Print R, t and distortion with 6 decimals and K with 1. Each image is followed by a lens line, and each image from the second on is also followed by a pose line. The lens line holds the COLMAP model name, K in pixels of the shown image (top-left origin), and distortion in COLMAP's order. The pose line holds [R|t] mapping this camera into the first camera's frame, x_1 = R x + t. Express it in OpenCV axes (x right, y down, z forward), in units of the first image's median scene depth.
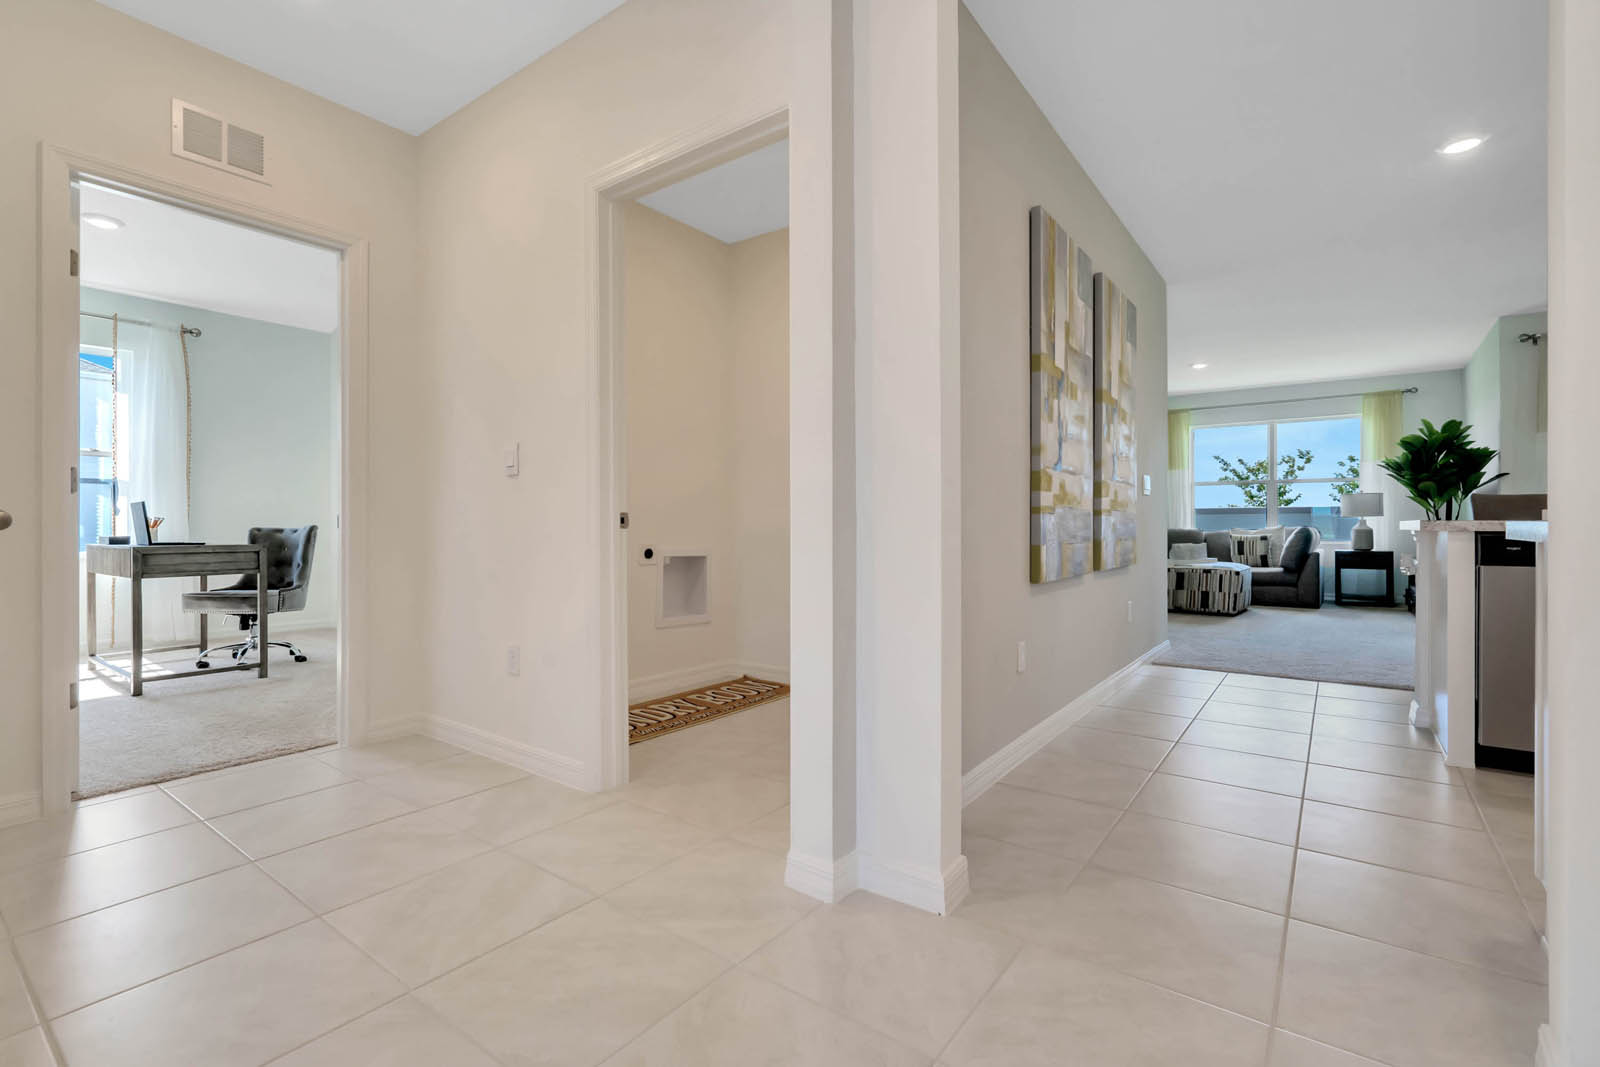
lens RADIAL K [[730.9, 0, 800.7], [0, 730.9, 531.4], [0, 0, 1]] dist [-0.002368, -0.000012]
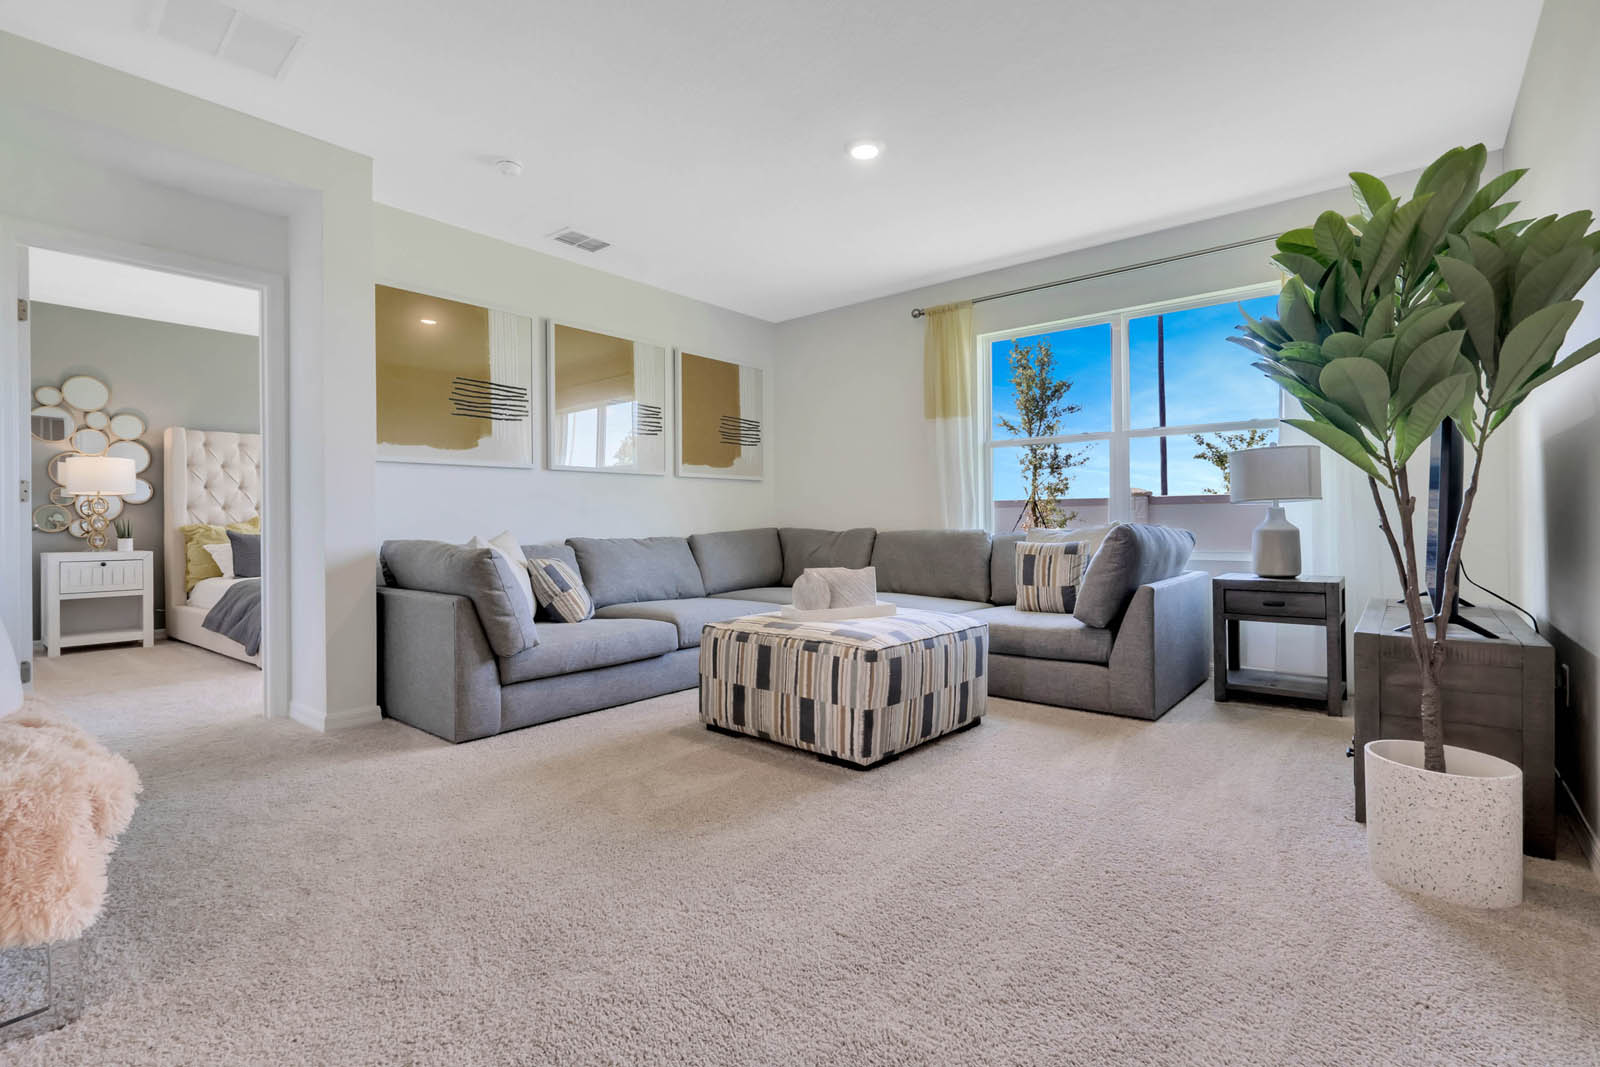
lens RADIAL K [[720.8, 0, 796.4], [0, 720.8, 518.3], [0, 0, 1]] dist [-0.014602, -0.000202]
pose [[0.998113, -0.007437, -0.060951, 0.516299], [0.006994, 0.999948, -0.007474, -0.009185], [0.061003, 0.007033, 0.998113, 0.560821]]
